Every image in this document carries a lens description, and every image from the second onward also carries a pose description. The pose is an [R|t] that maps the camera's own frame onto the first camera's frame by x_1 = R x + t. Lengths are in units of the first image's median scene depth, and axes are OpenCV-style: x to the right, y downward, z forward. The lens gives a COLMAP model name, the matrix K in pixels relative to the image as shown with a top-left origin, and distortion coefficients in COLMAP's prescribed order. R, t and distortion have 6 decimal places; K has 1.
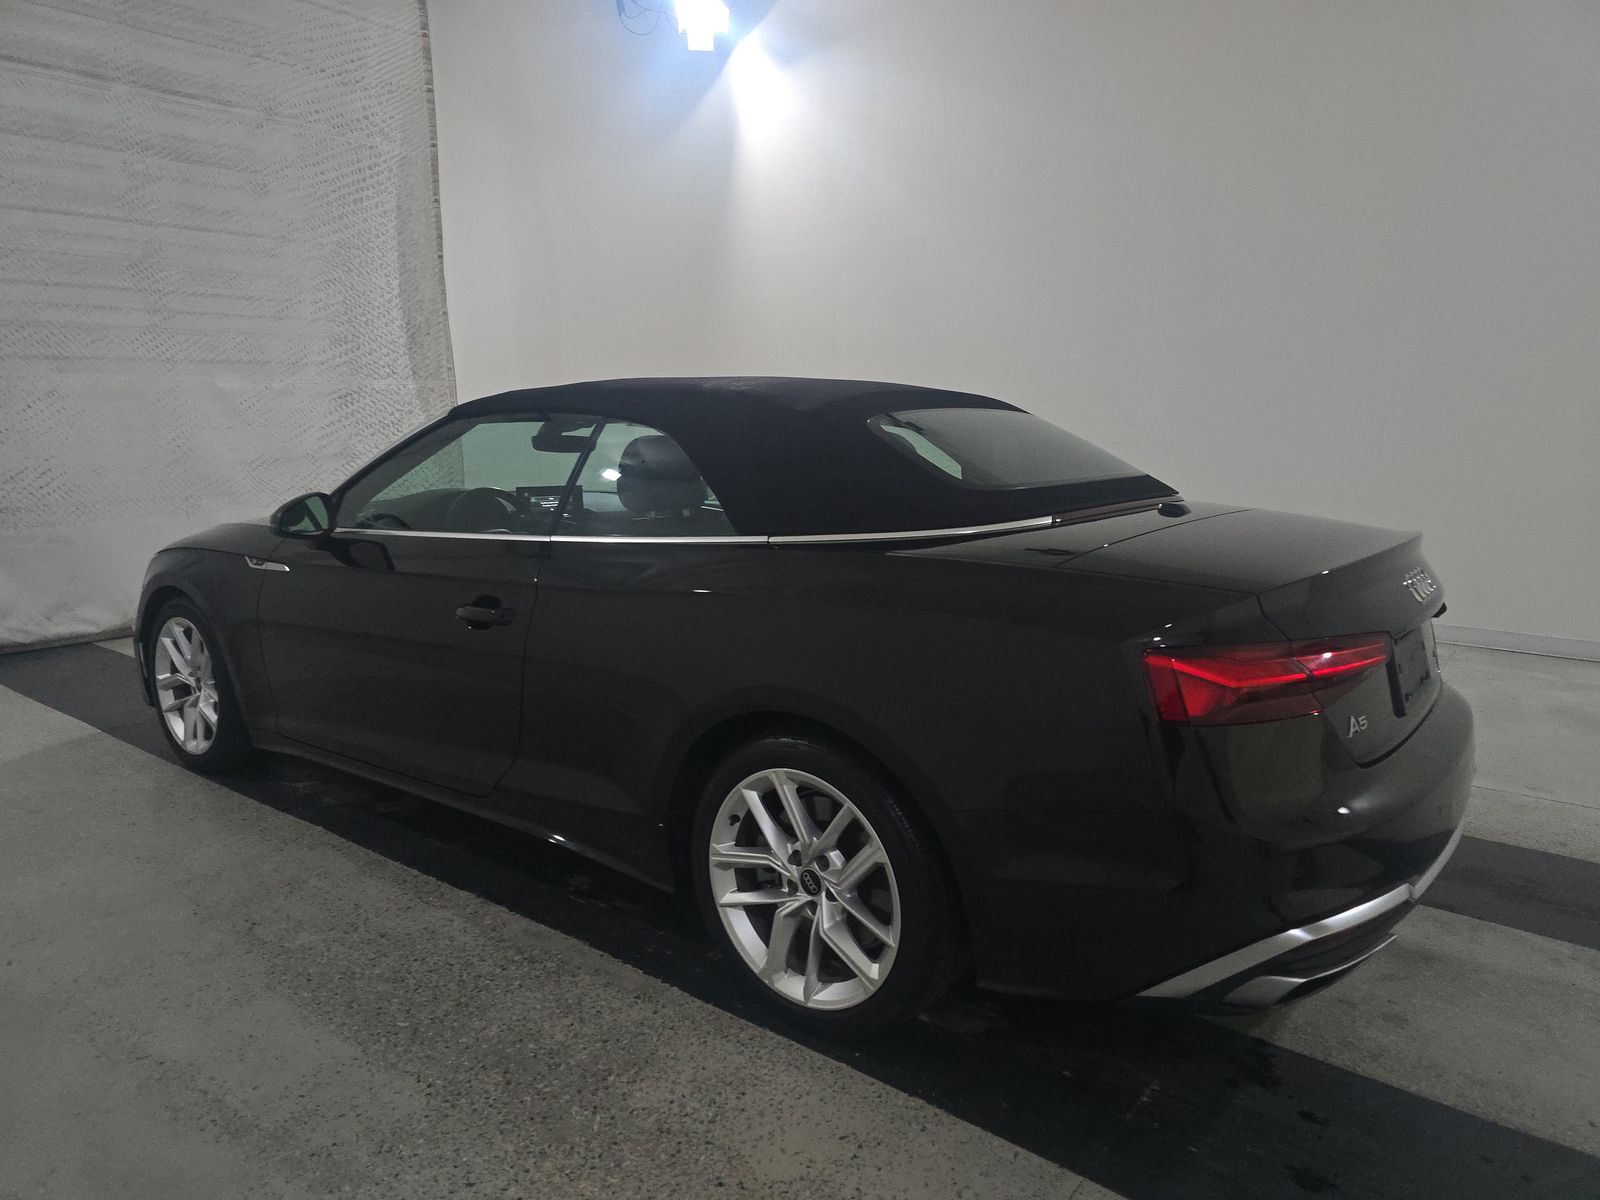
lens RADIAL K [[1092.5, 0, 792.3], [0, 1092.5, 608.3], [0, 0, 1]] dist [0.044146, -0.031449]
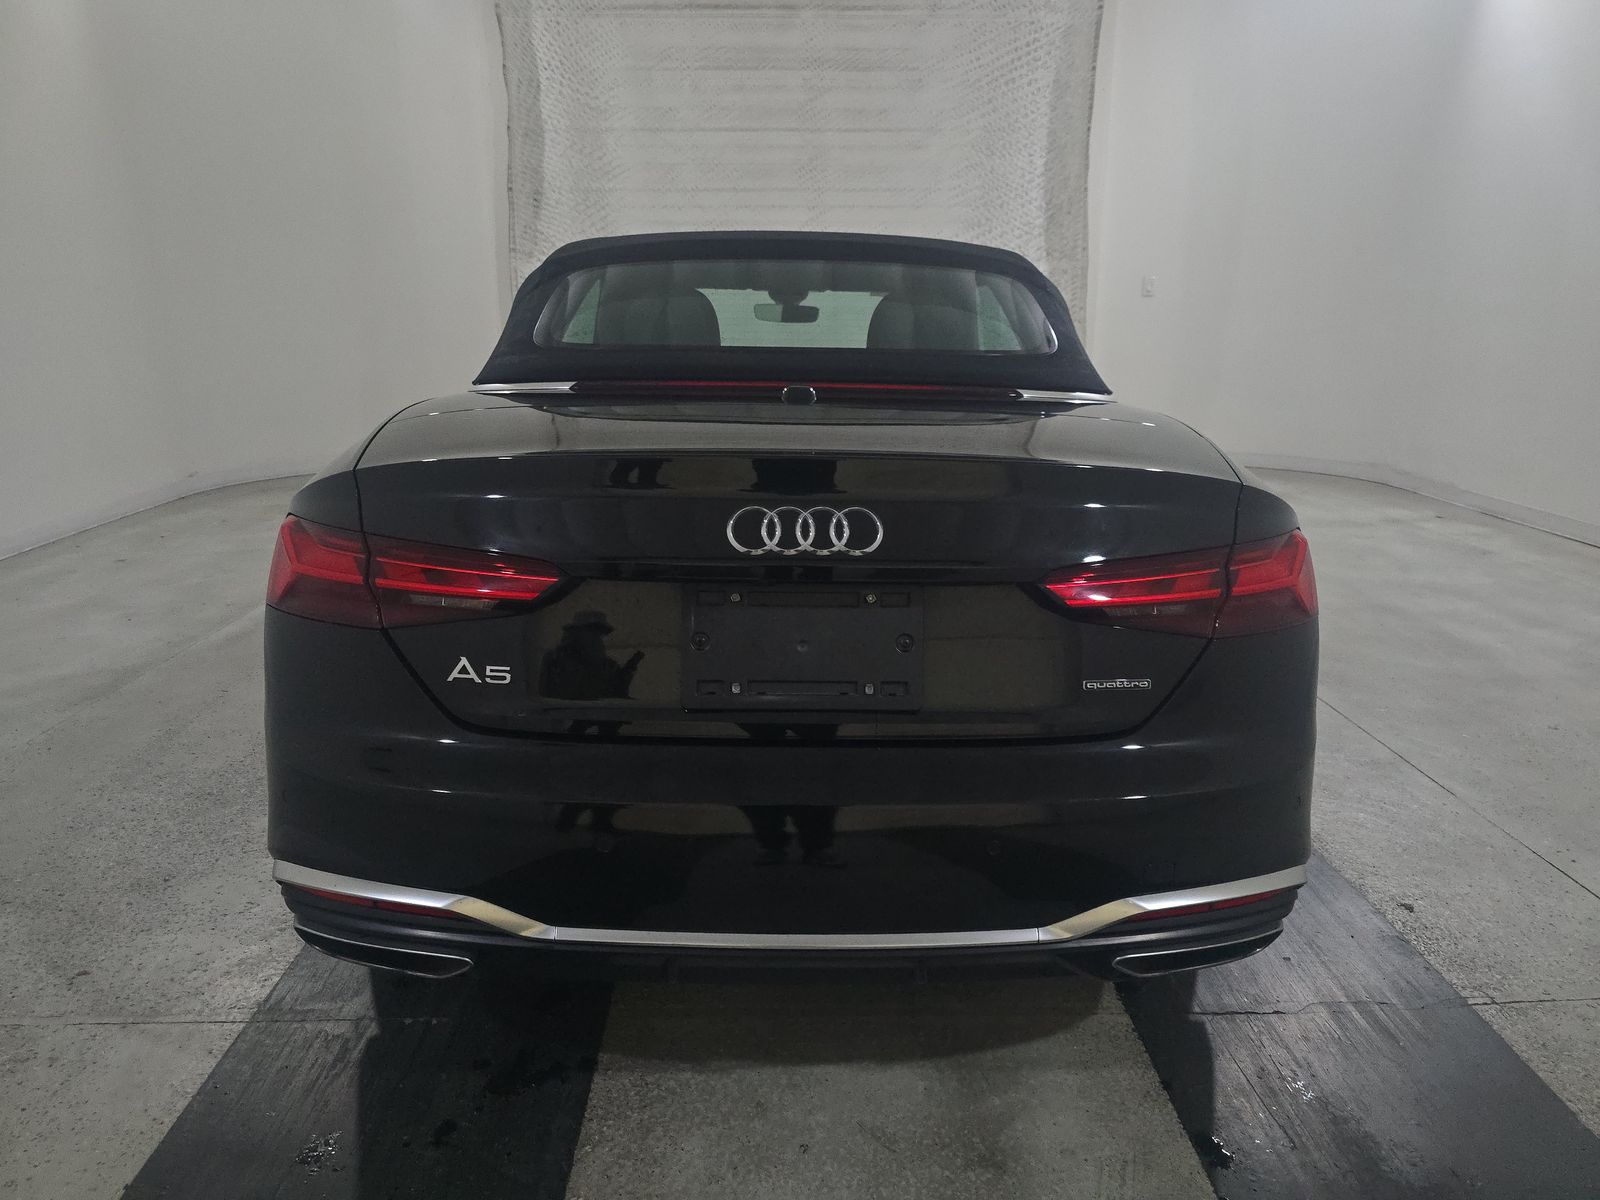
lens RADIAL K [[1092.5, 0, 797.8], [0, 1092.5, 604.5], [0, 0, 1]] dist [0.044146, -0.031449]
pose [[0.626006, 0.211754, -0.750518, 0.362285], [-0.148111, 0.977194, 0.152171, -0.024354], [0.765624, 0.015900, 0.643092, 0.210896]]
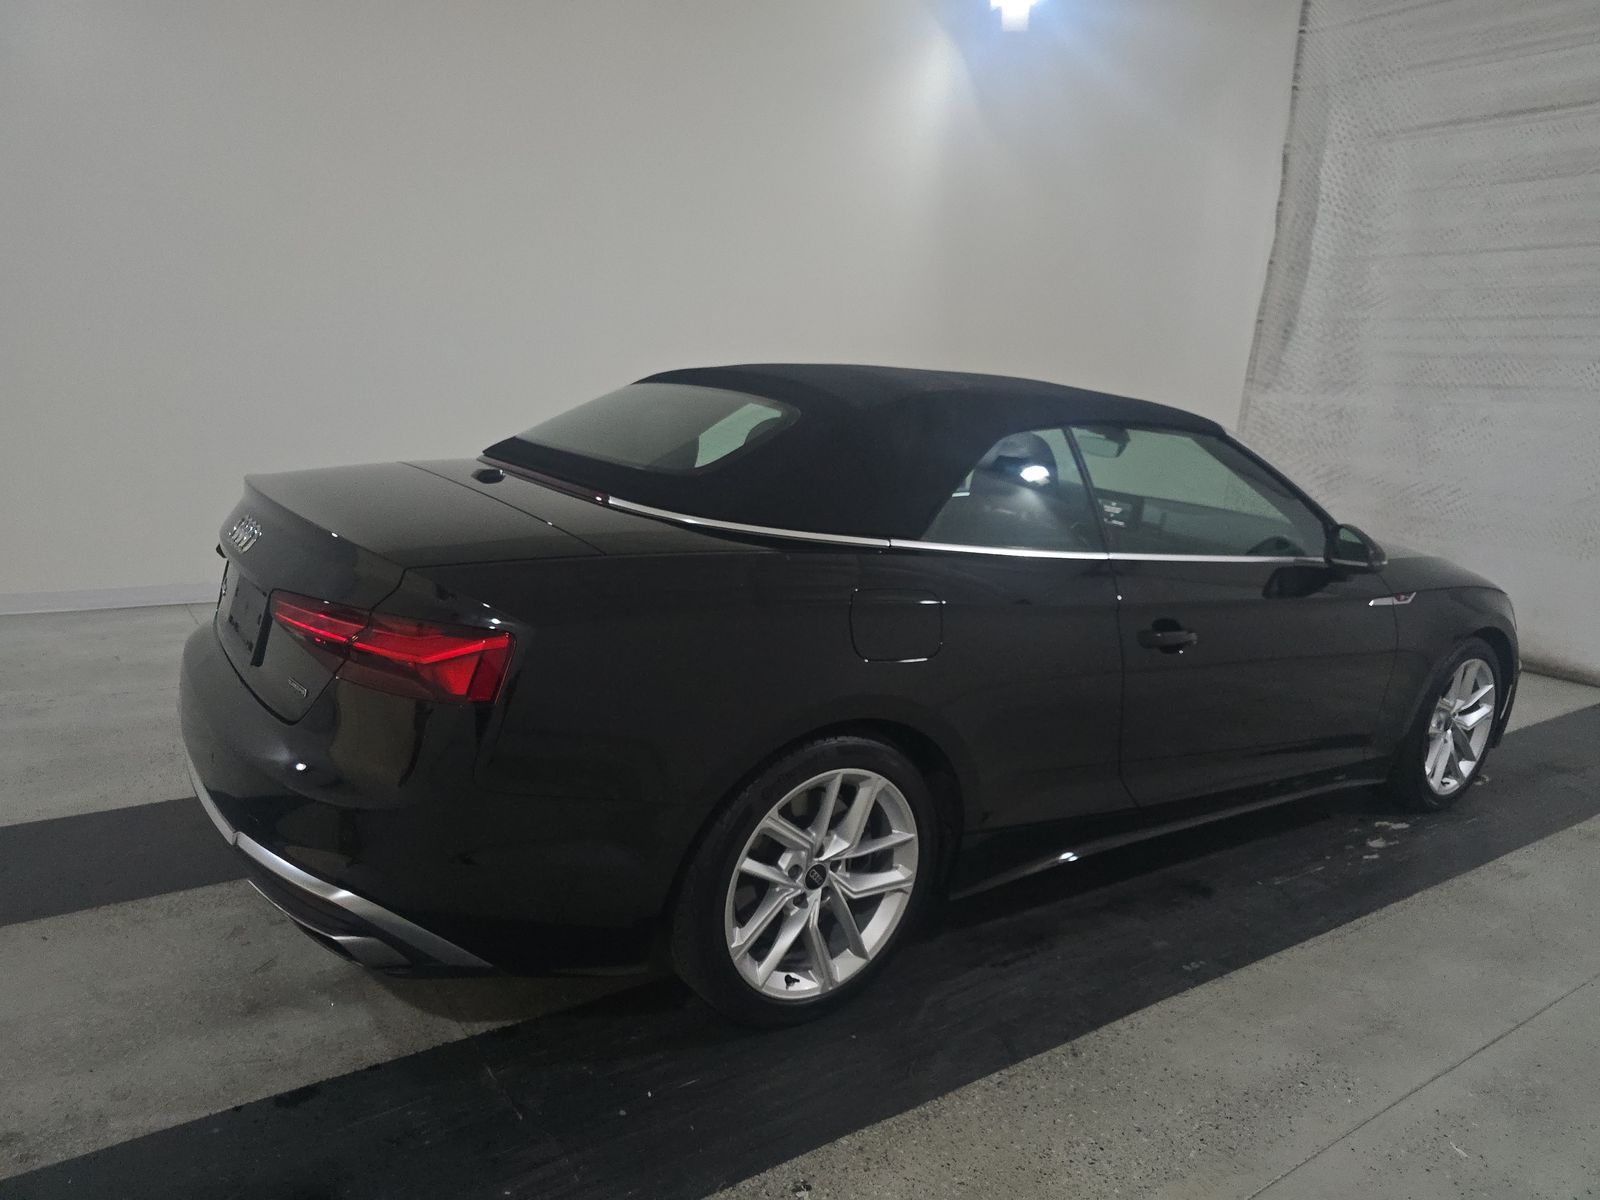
lens RADIAL K [[1092.5, 0, 798.2], [0, 1092.5, 594.1], [0, 0, 1]] dist [0.044146, -0.031449]
pose [[-0.297345, 0.166601, -0.940122, 0.482755], [-0.241762, 0.939430, 0.242944, -0.117928], [0.923654, 0.299524, -0.239057, 0.603157]]
